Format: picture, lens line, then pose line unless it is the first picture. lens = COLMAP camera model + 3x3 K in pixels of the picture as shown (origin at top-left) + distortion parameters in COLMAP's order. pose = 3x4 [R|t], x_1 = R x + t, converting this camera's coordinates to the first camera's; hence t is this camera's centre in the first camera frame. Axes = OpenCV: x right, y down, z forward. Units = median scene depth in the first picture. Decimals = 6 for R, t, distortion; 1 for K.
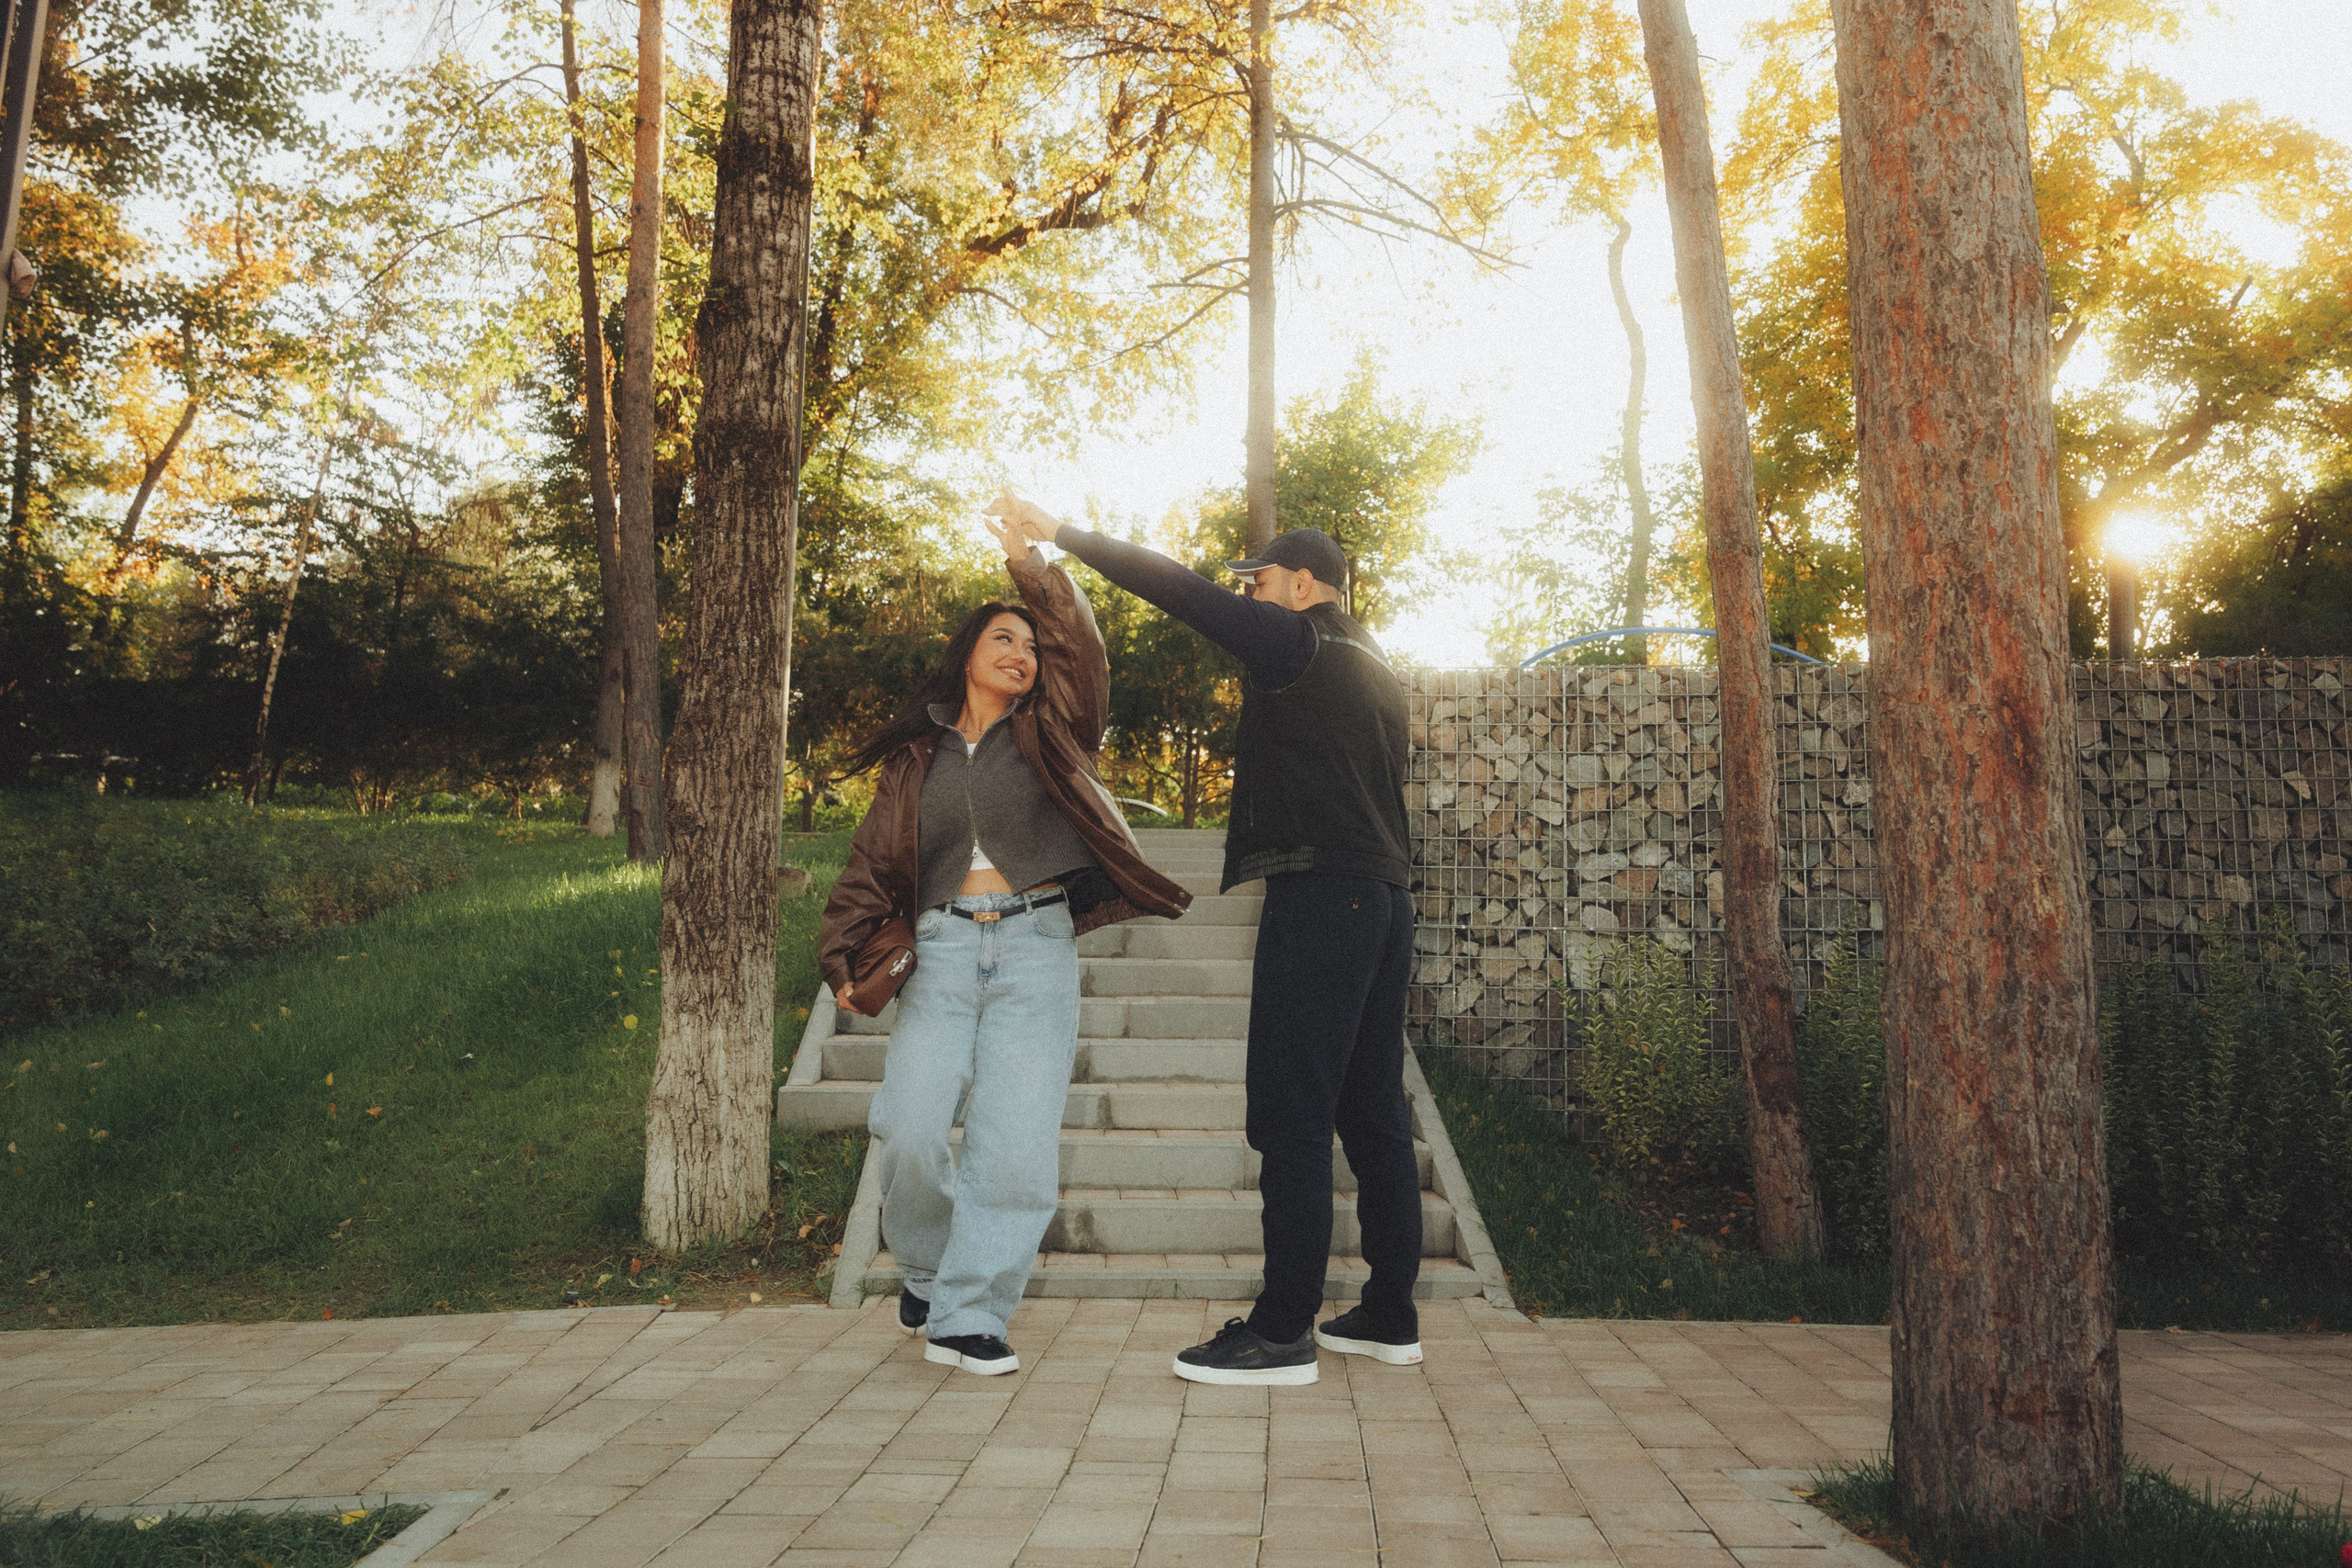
lens RADIAL K [[1550.2, 0, 1176.0], [0, 1550.2, 784.0], [0, 0, 1]] dist [-0.001096, 0.000939]
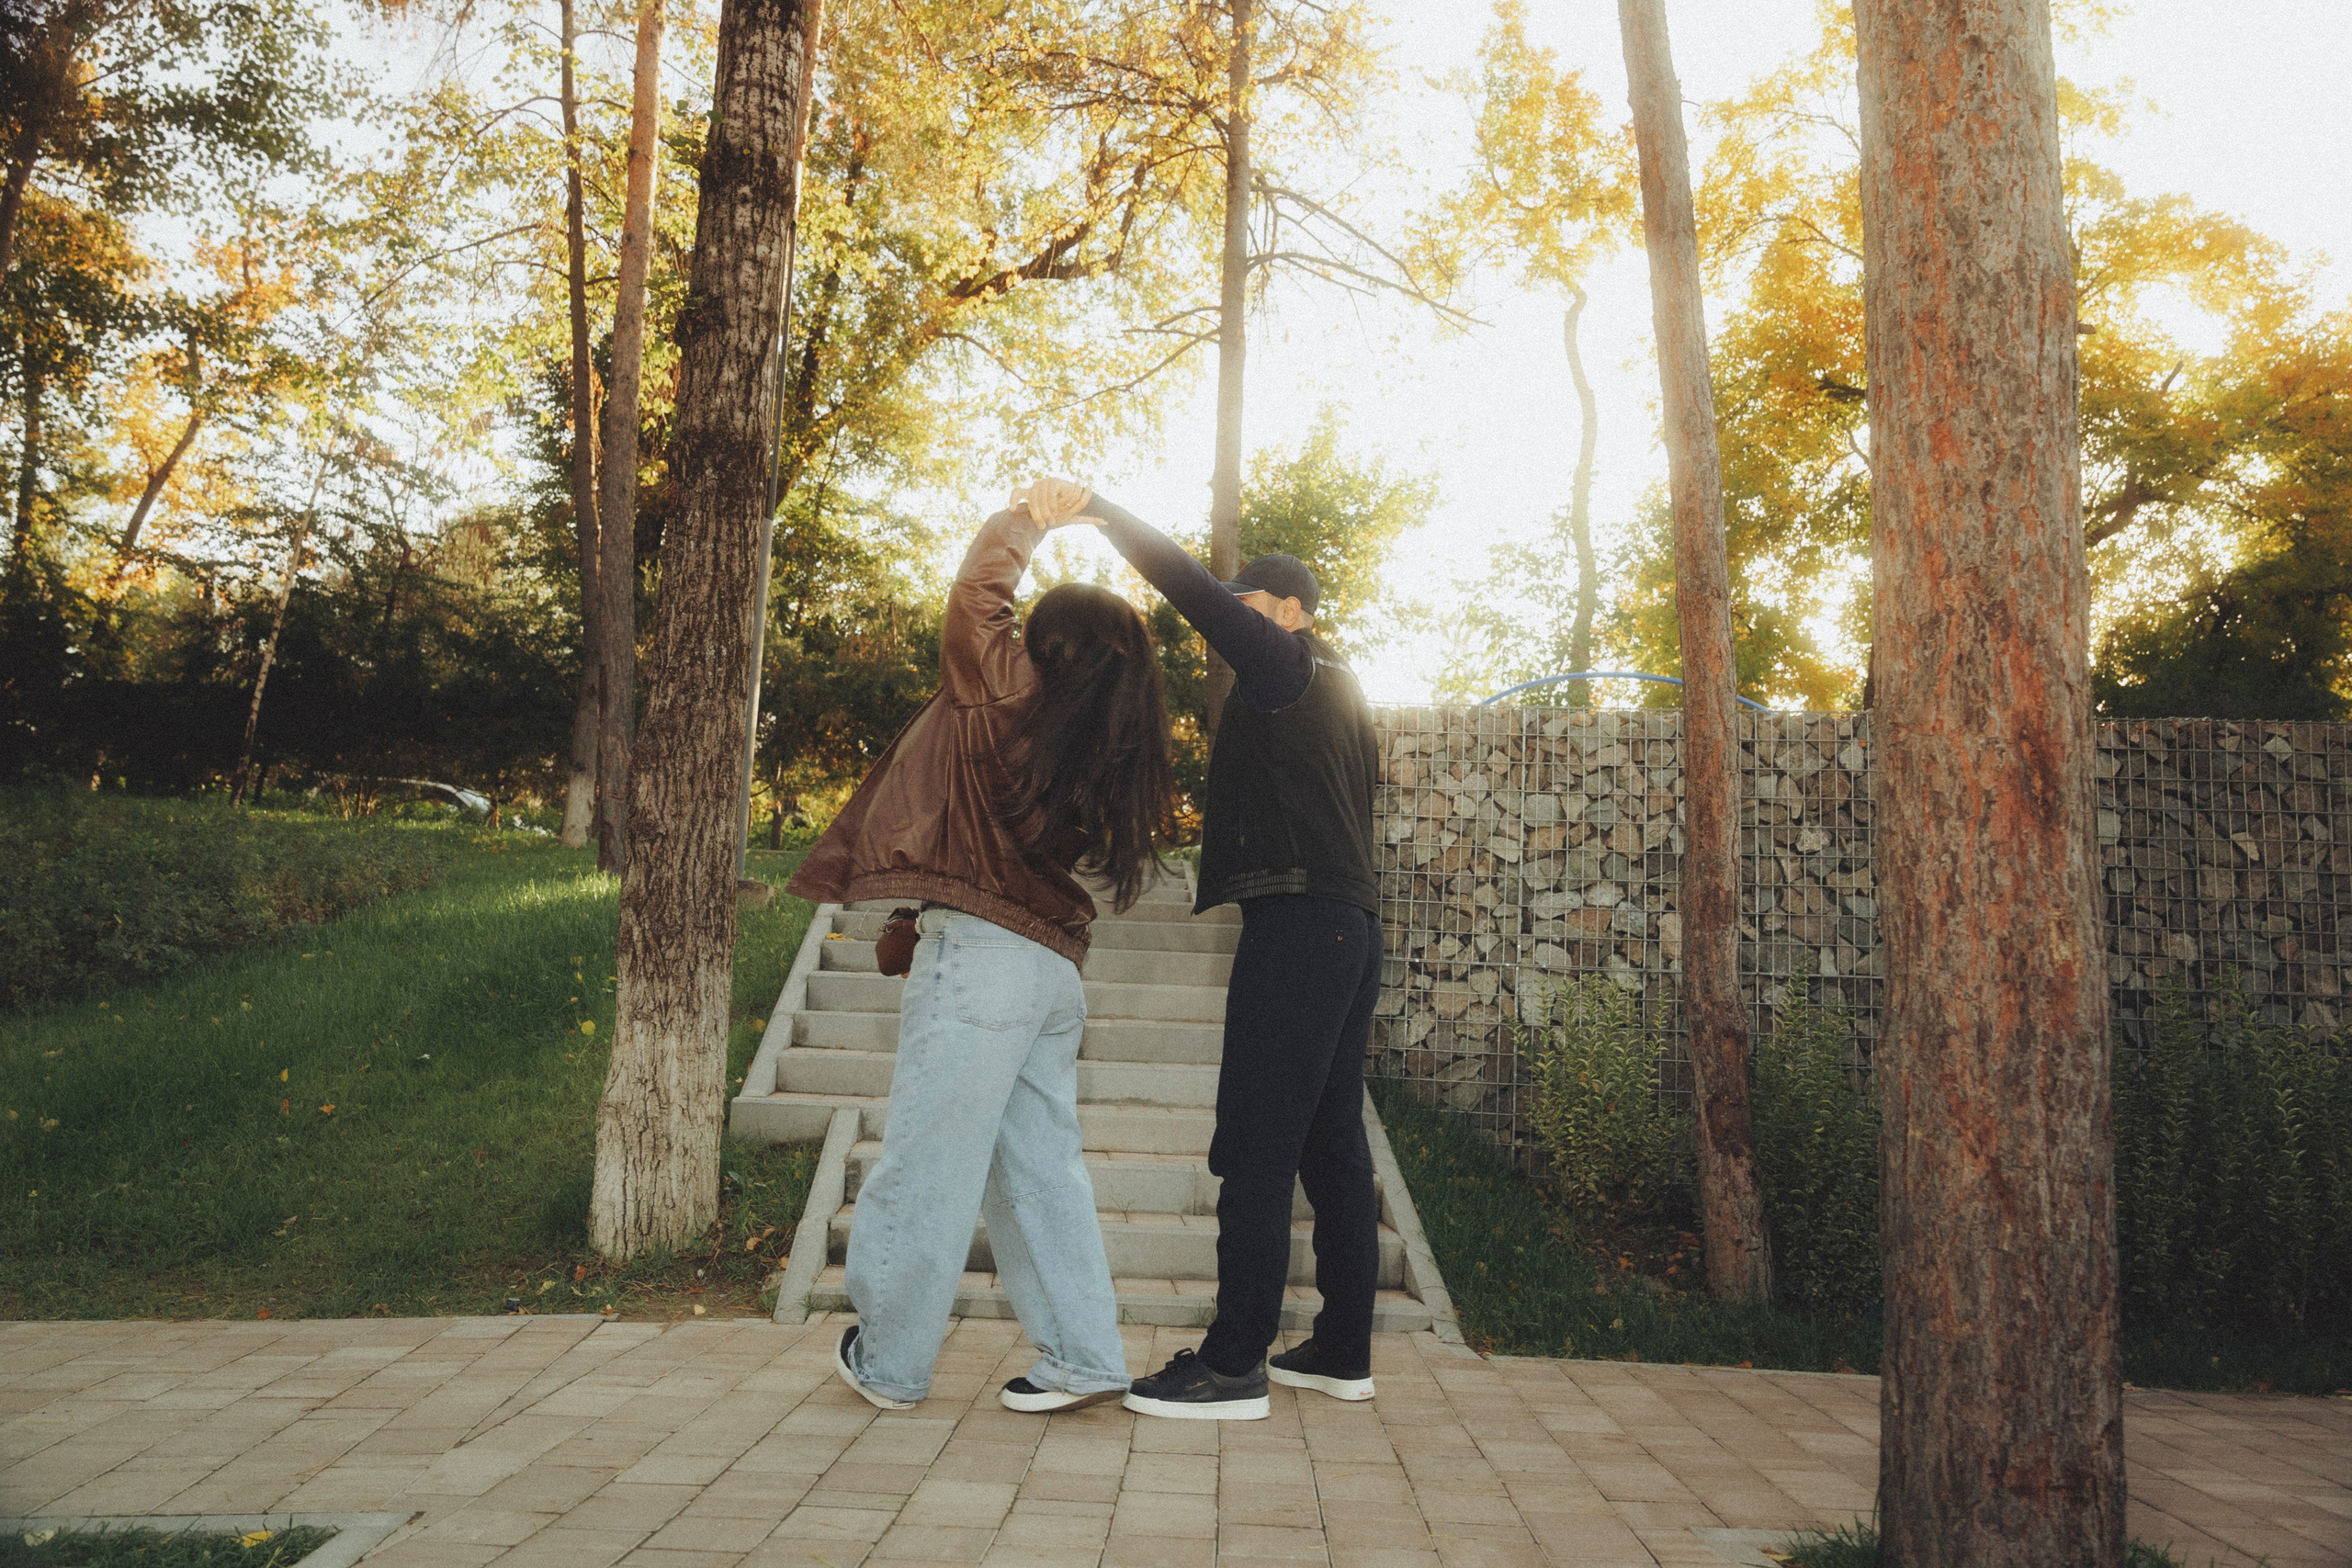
lens RADIAL K [[1745.7, 0, 1176.0], [0, 1745.7, 784.0], [0, 0, 1]] dist [-0.003700, -0.002045]
pose [[0.999422, 0.032984, 0.008177, 0.018339], [-0.033014, 0.999449, 0.003494, -0.025826], [-0.008057, -0.003762, 0.999960, -0.164015]]
